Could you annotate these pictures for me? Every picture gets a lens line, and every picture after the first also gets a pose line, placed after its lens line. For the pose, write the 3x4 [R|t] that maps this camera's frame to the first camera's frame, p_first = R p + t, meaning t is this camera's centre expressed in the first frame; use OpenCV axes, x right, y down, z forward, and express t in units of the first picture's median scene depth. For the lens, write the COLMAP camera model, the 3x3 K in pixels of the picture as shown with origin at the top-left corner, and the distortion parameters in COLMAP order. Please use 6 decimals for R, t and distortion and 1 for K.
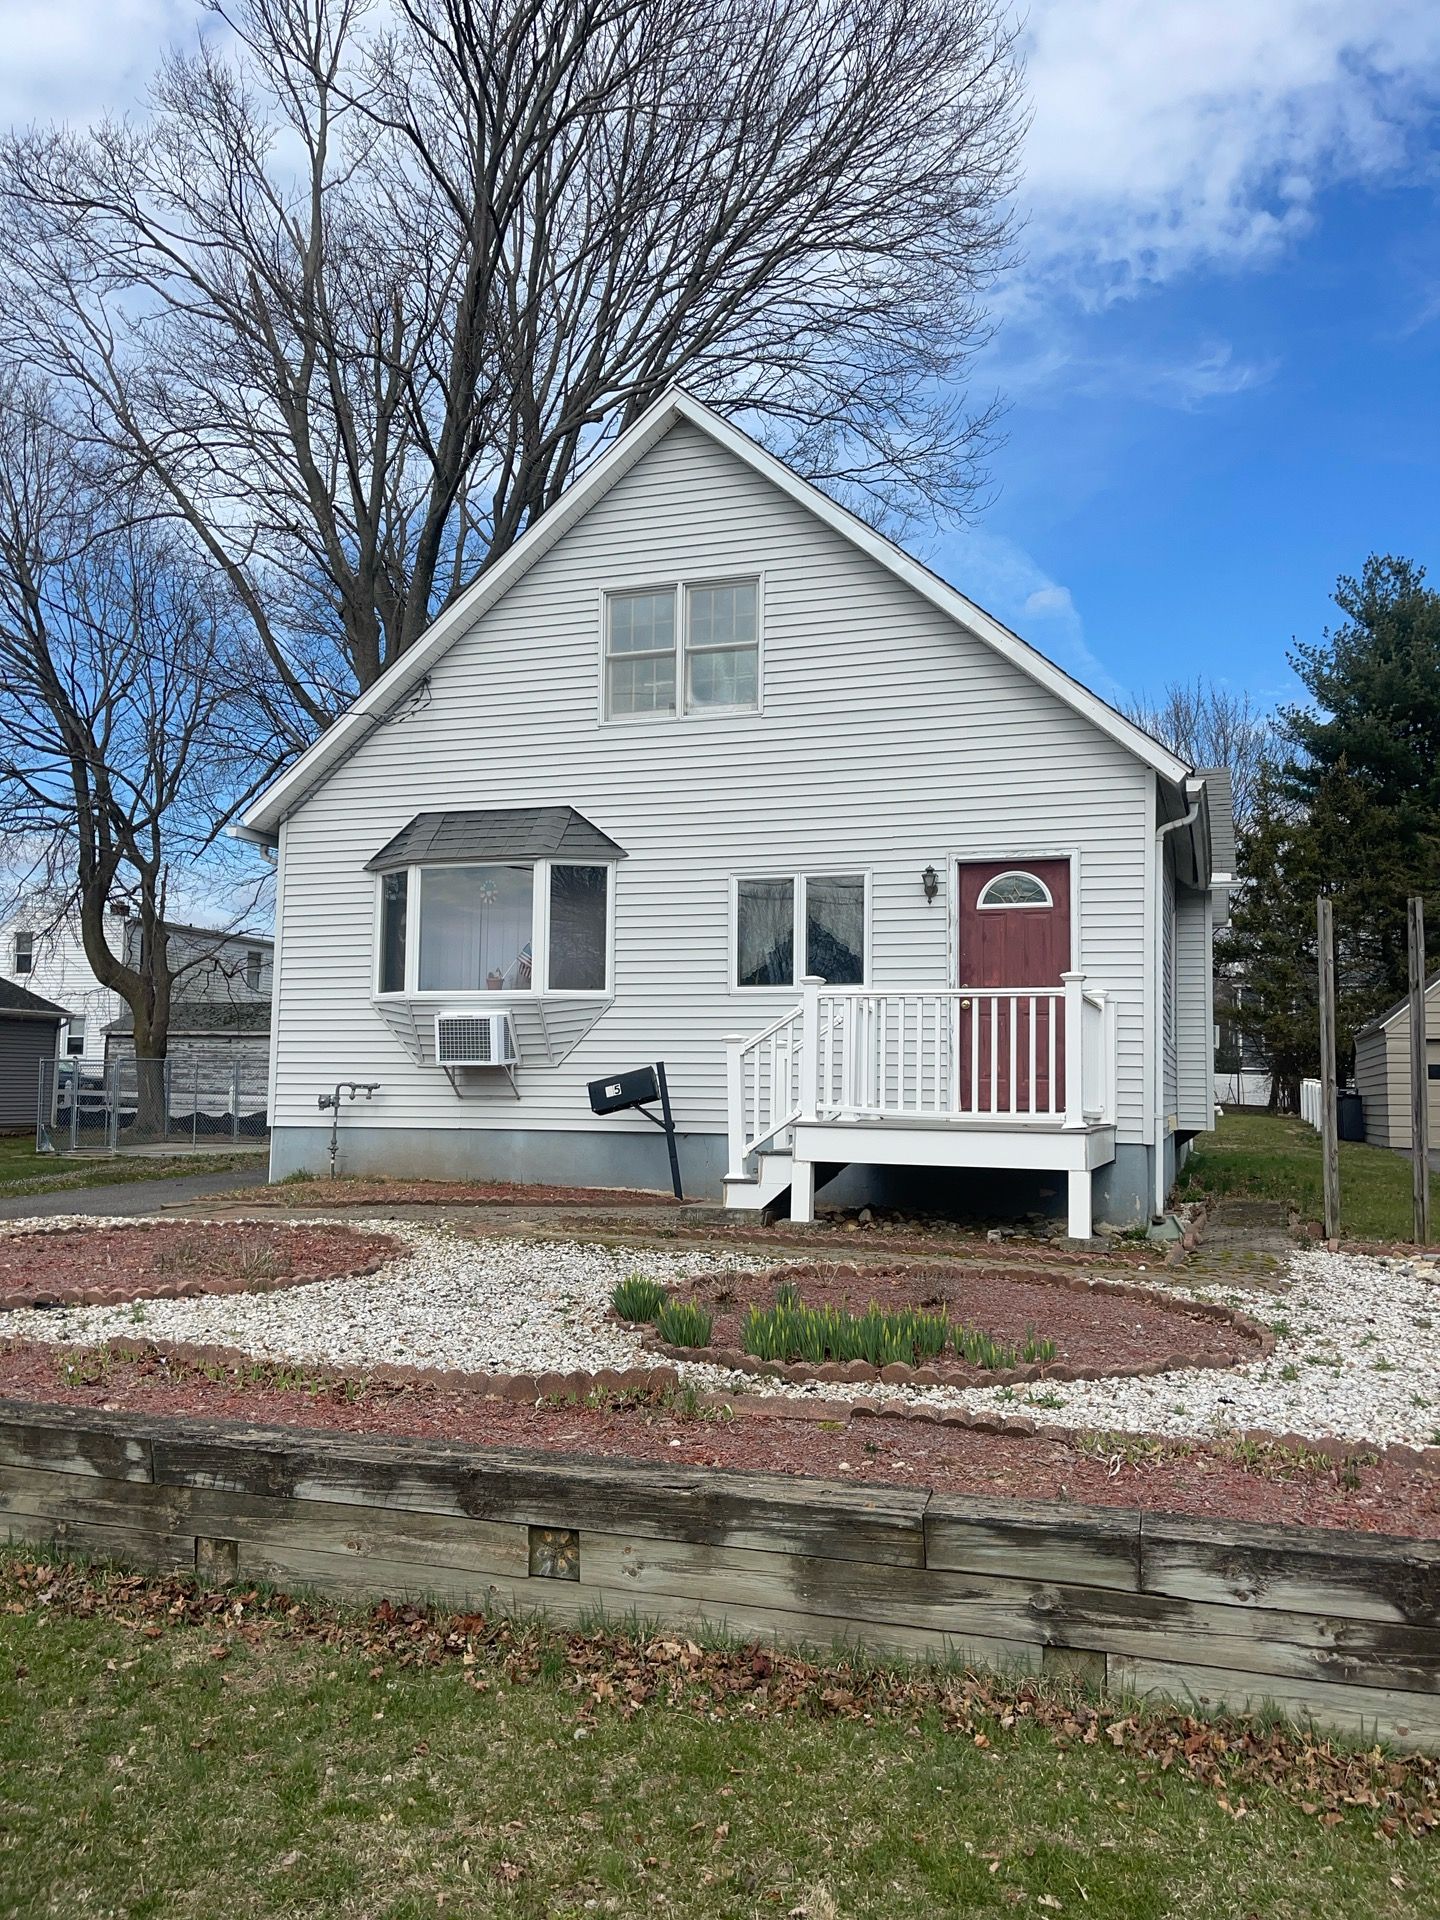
lens RADIAL K [[1442.9, 0, 720.0], [0, 1442.9, 960.0], [0, 0, 1]] dist [0.101705, -0.130905]
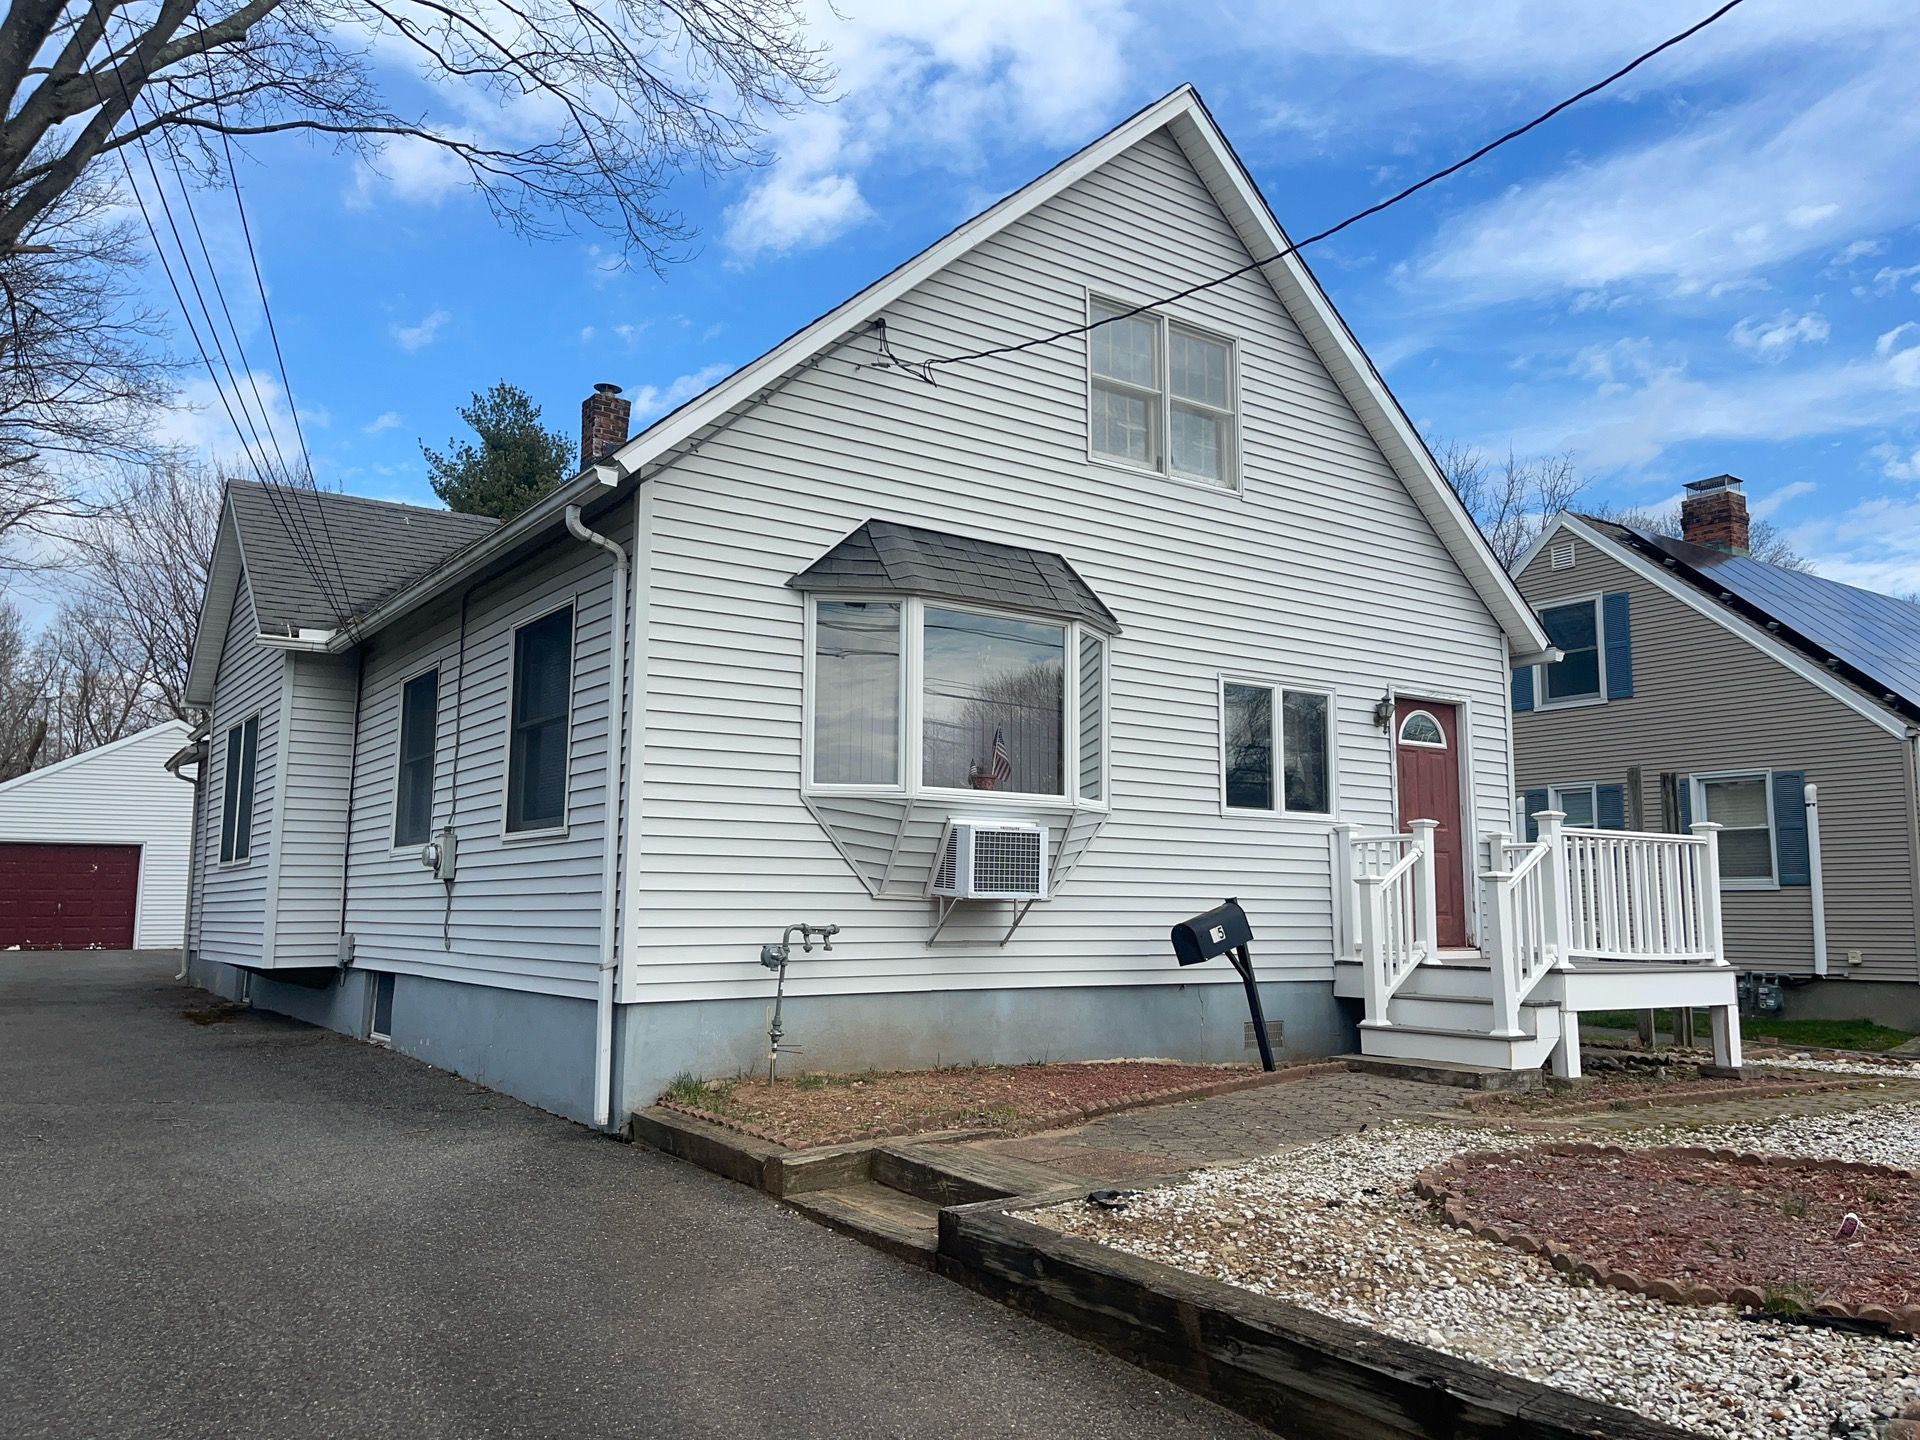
lens RADIAL K [[1449.4, 0, 960.0], [0, 1449.4, 720.0], [0, 0, 1]] dist [0.034136, -0.003621]
pose [[0.603470, 0.098501, 0.791279, -0.748243], [-0.072793, 0.995003, -0.068346, 0.036273], [-0.794056, -0.016355, 0.607624, 0.593460]]
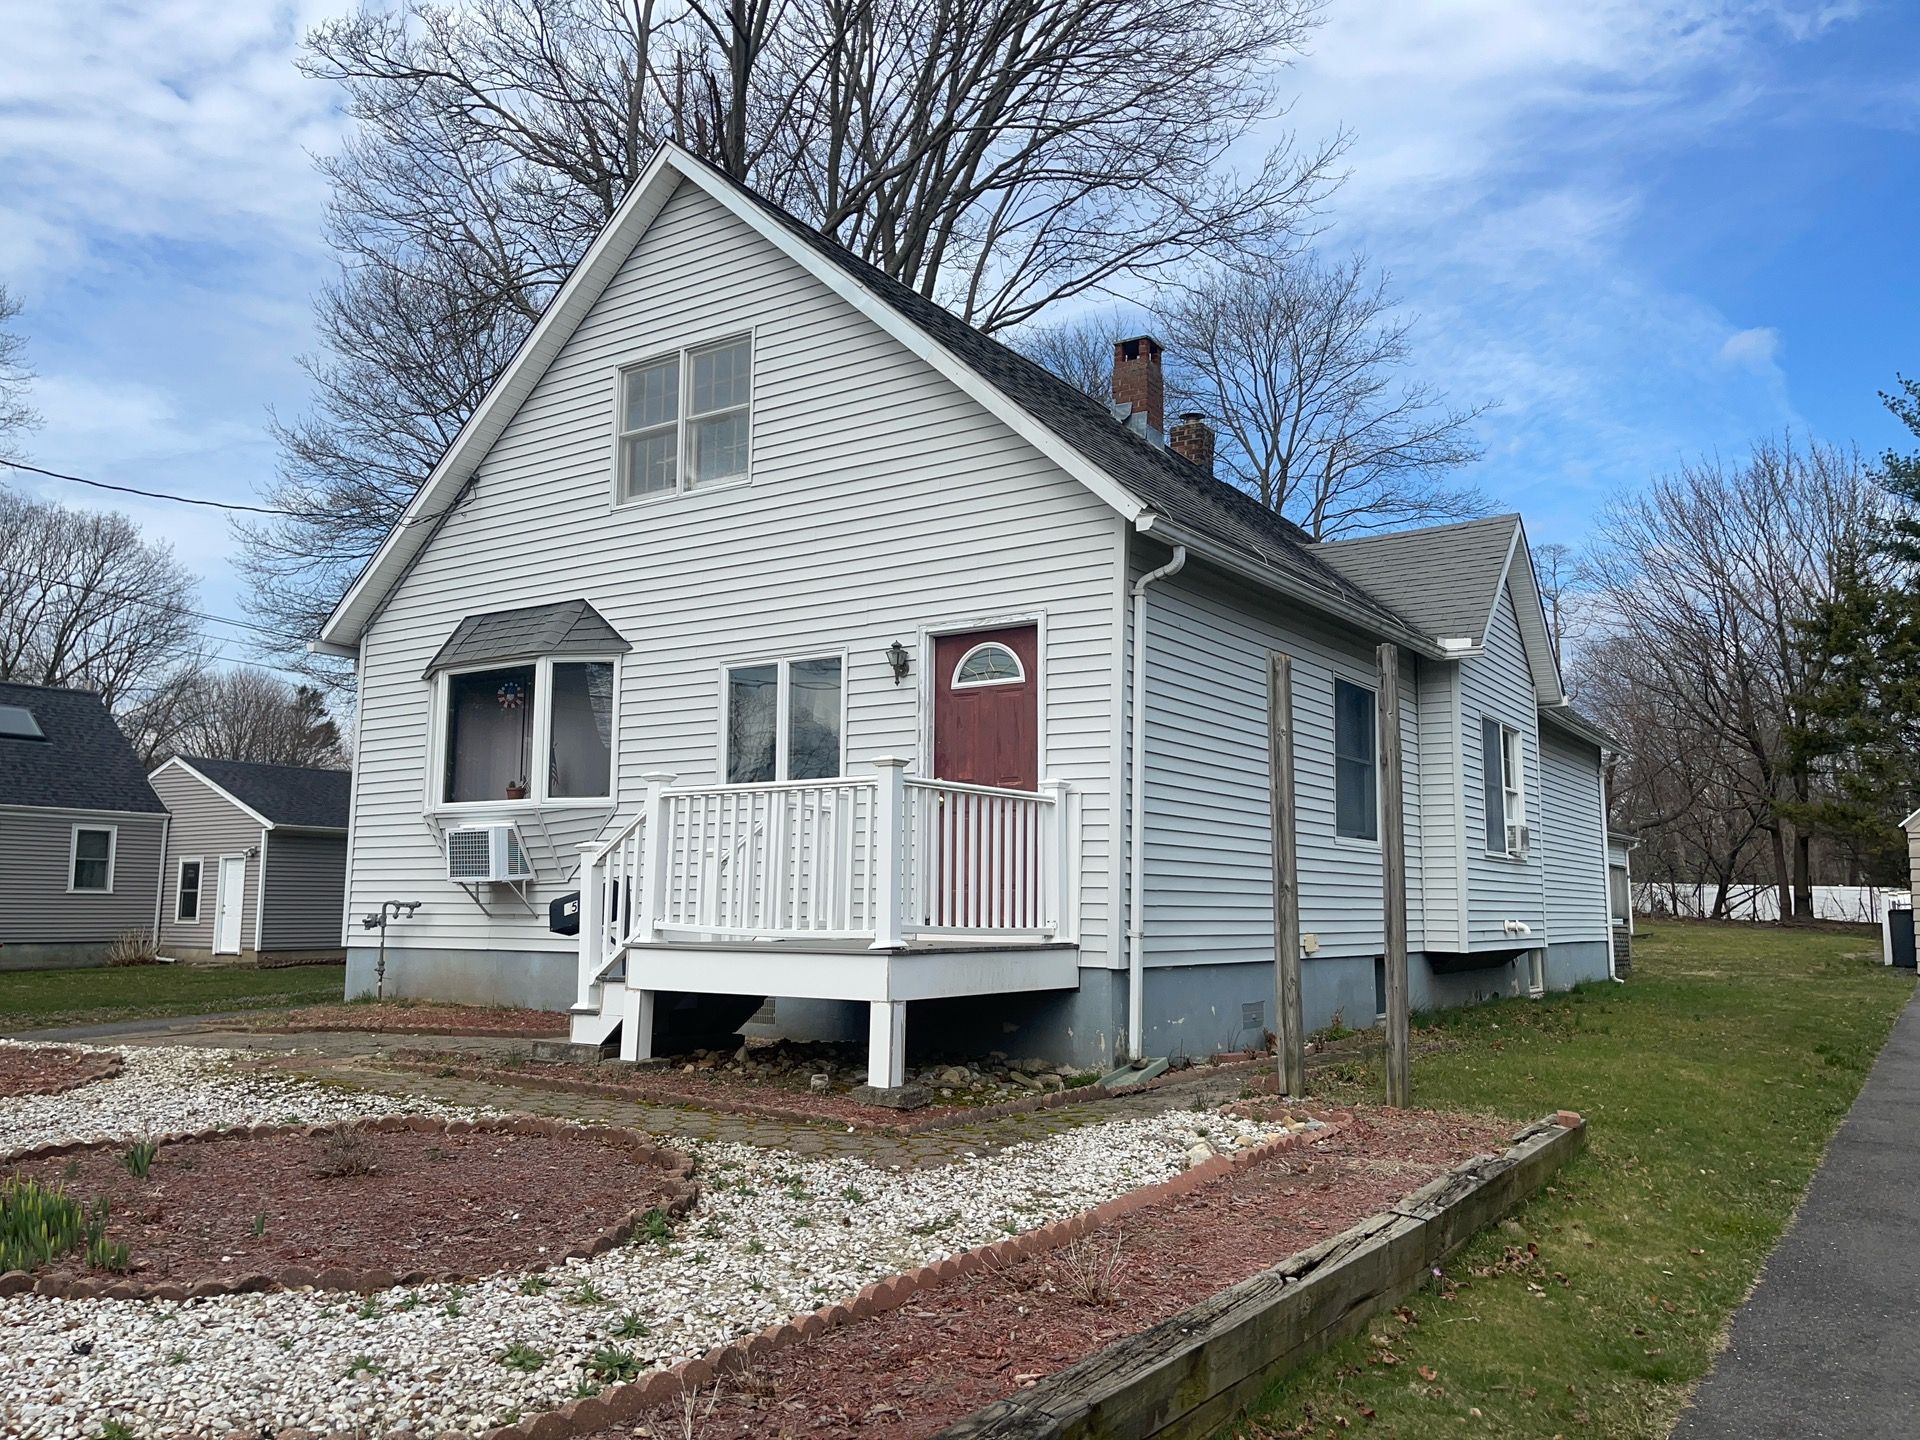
lens RADIAL K [[1449.4, 0, 960.0], [0, 1449.4, 720.0], [0, 0, 1]] dist [0.034136, -0.003621]
pose [[0.964743, -0.039500, -0.260212, 0.376405], [0.029342, 0.998652, -0.042808, 0.018089], [0.261552, 0.033663, 0.964602, 0.172733]]
